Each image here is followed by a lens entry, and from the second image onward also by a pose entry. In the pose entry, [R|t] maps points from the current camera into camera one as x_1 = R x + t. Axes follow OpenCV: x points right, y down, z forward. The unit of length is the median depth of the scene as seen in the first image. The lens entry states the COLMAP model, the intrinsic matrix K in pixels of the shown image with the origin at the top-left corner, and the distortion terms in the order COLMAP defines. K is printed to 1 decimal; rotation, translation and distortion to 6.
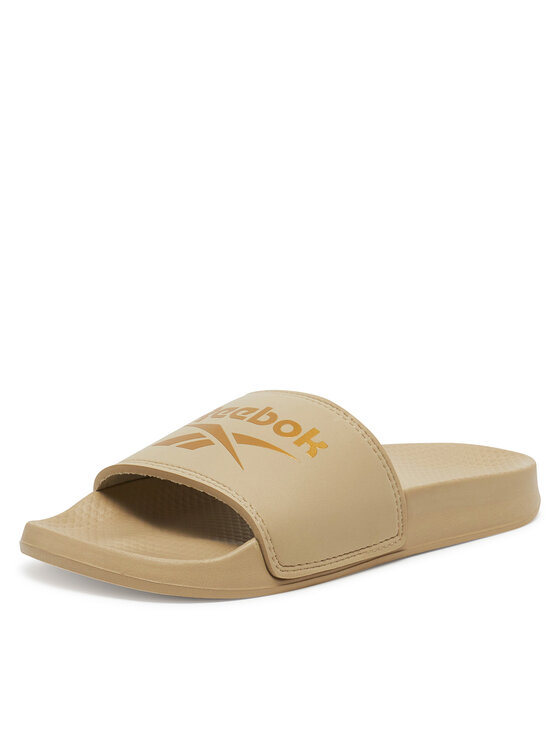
lens RADIAL K [[1359.1, 0, 279.5], [0, 1359.1, 372.8], [0, 0, 1]] dist [0.017217, 0.000000]
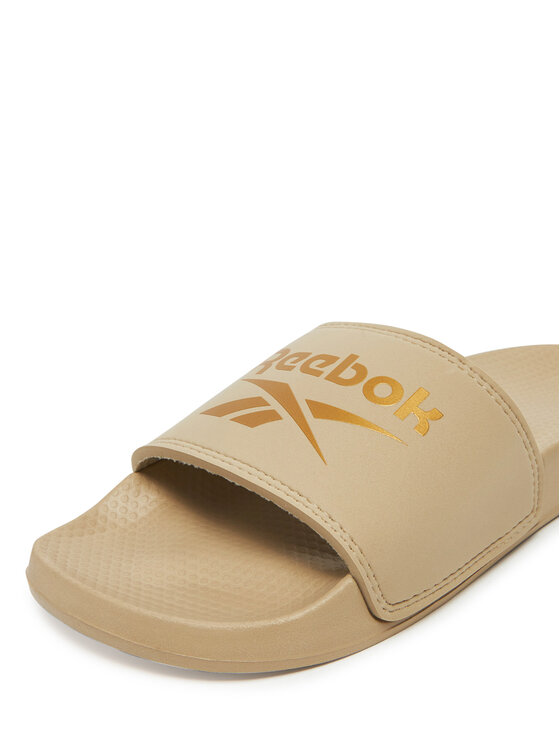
lens RADIAL K [[736.1, 0, 282.5], [0, 736.1, 372.1], [0, 0, 1]] dist [-0.025786, 0.000000]
pose [[0.996418, -0.055618, -0.063701, -0.021290], [0.067748, 0.975845, 0.207695, -0.051061], [0.050611, -0.211267, 0.976117, 0.617416]]
